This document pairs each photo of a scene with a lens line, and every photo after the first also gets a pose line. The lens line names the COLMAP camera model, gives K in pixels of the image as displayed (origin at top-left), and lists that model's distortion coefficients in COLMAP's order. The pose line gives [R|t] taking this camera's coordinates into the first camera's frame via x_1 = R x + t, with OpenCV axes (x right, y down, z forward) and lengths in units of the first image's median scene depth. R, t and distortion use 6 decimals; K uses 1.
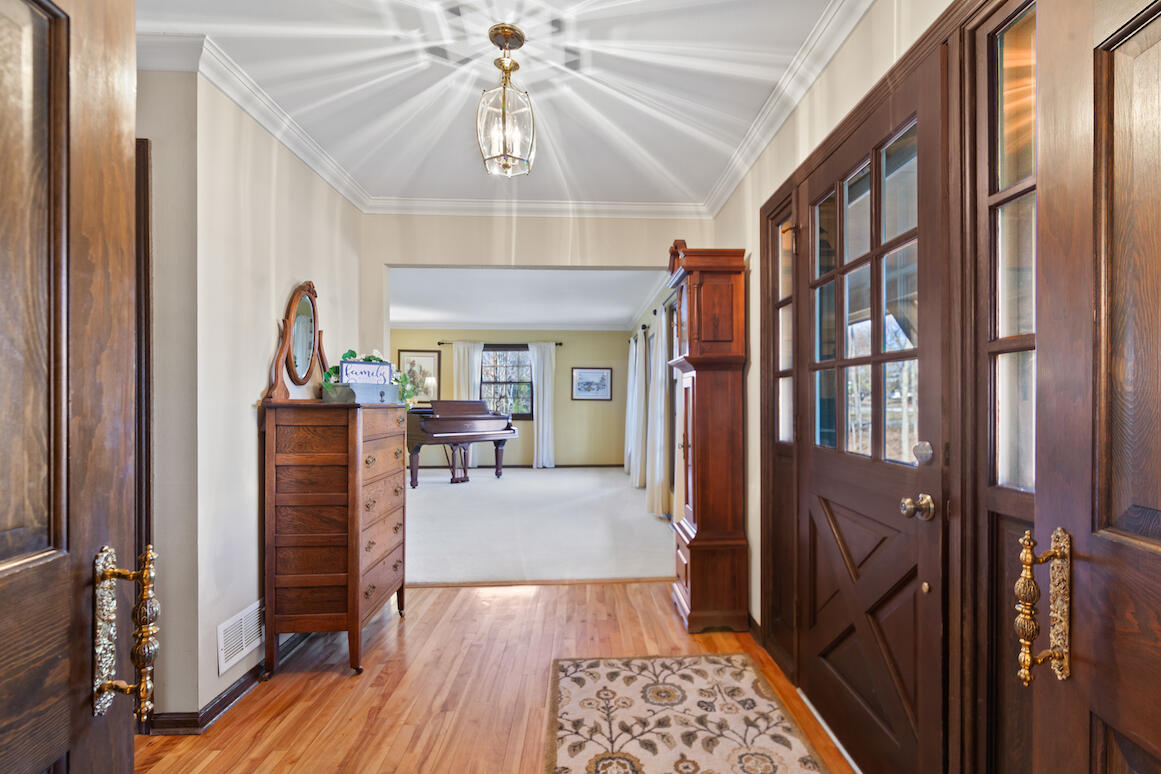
lens RADIAL K [[541.3, 0, 592.9], [0, 541.3, 401.5], [0, 0, 1]] dist [0.008244, -0.000802]
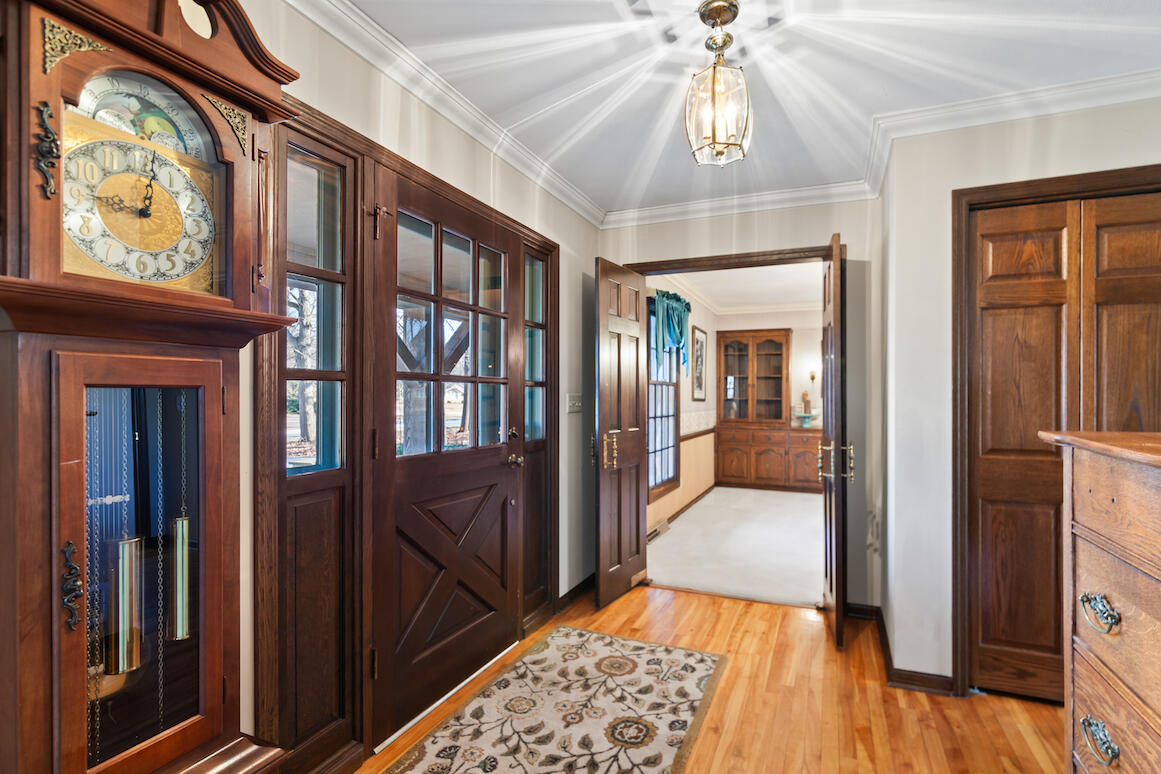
lens RADIAL K [[541.3, 0, 601.4], [0, 541.3, 398.9], [0, 0, 1]] dist [0.008244, -0.000802]
pose [[-0.907232, 0.001781, 0.420628, -0.340742], [0.003254, 0.999991, 0.002784, -0.028281], [-0.420619, 0.003894, -0.907229, 1.806050]]
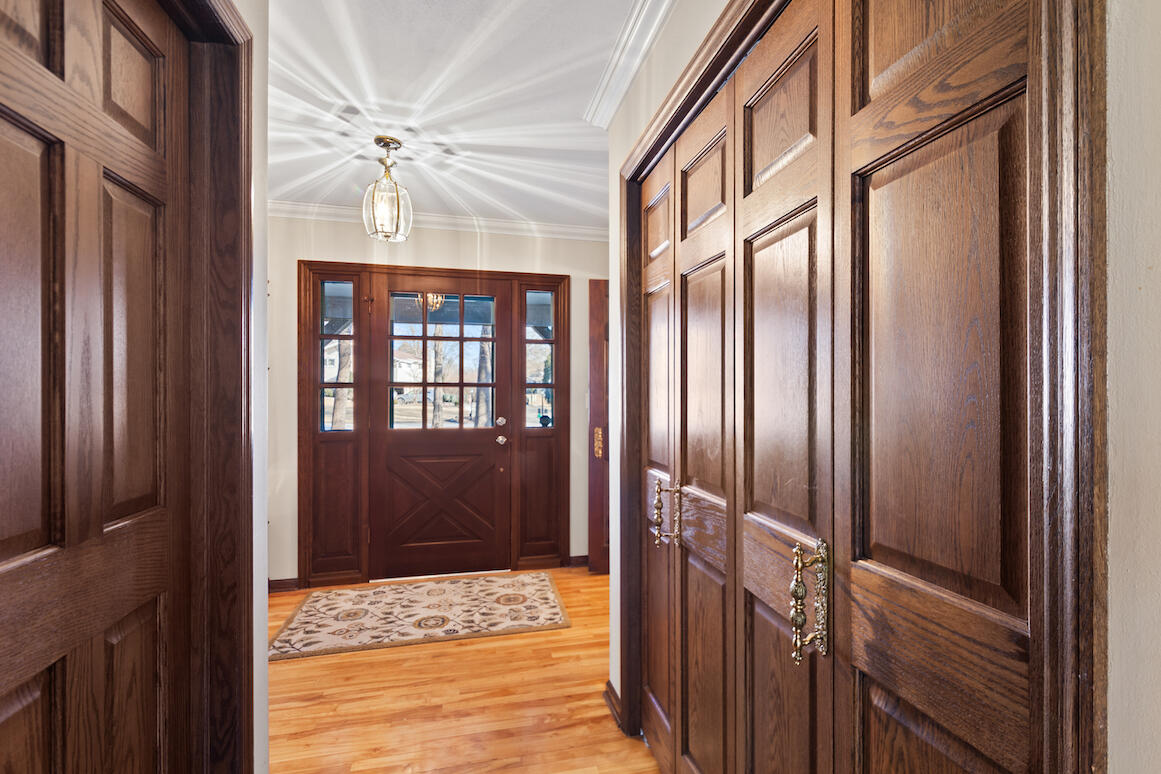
lens RADIAL K [[541.3, 0, 618.5], [0, 541.3, 394.6], [0, 0, 1]] dist [0.008244, -0.000802]
pose [[-0.213215, 0.003949, 0.976997, -1.535219], [0.002118, 0.999991, -0.003580, -0.027288], [-0.977003, 0.001306, -0.213221, 0.686131]]
